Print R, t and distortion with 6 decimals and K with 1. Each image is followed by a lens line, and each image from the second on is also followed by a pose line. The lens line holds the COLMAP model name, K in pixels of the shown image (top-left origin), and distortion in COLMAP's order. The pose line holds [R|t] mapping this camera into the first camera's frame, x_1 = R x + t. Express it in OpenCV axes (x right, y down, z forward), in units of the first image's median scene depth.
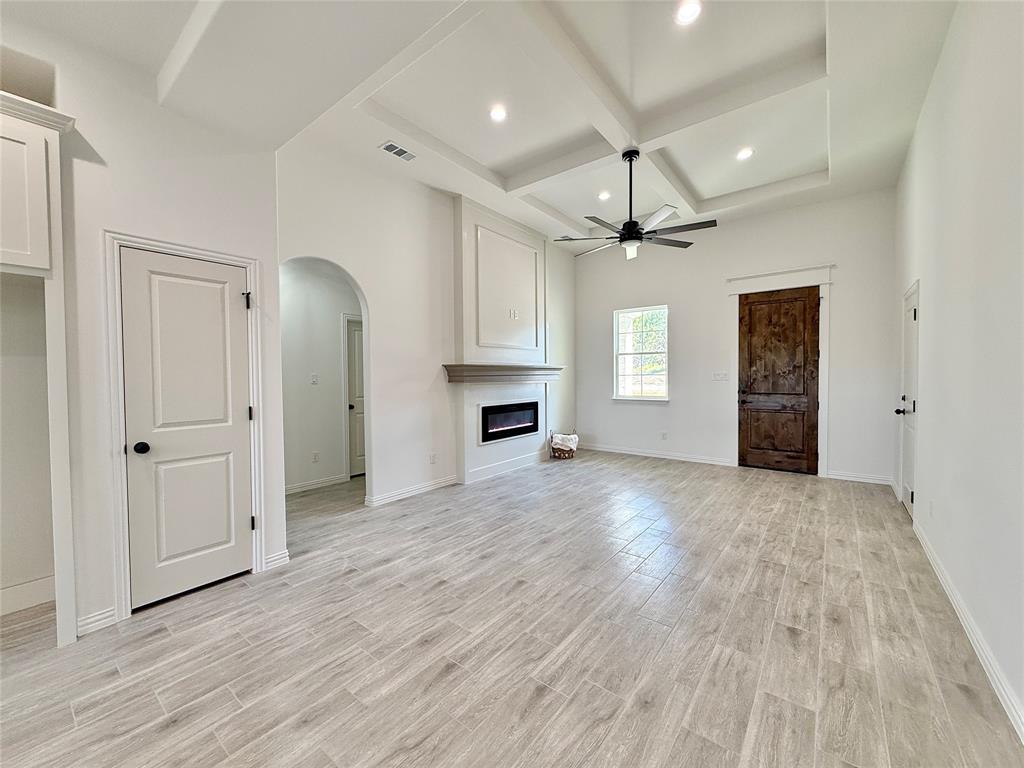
lens RADIAL K [[406.7, 0, 509.6], [0, 406.7, 384.1], [0, 0, 1]] dist [0.001002, -0.000327]
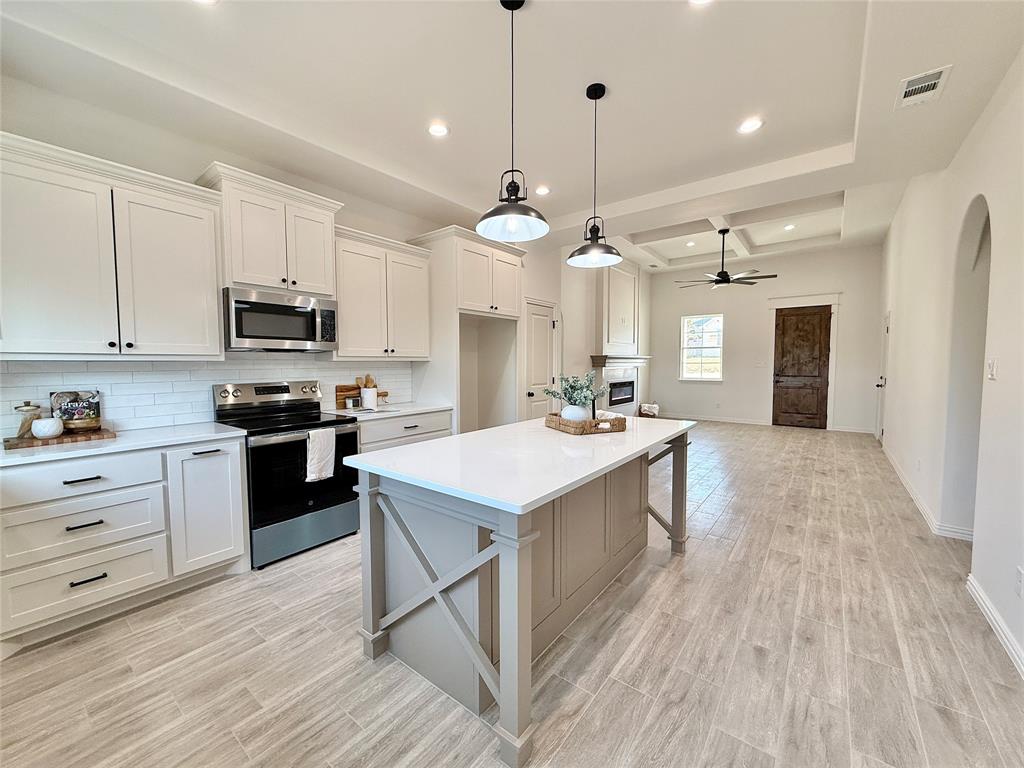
lens RADIAL K [[406.7, 0, 509.6], [0, 406.7, 384.1], [0, 0, 1]] dist [0.001002, -0.000327]
pose [[0.999962, 0.005960, 0.006345, -0.439797], [-0.006148, 0.999530, 0.030020, 0.015222], [-0.006163, -0.030057, 0.999529, -0.511749]]
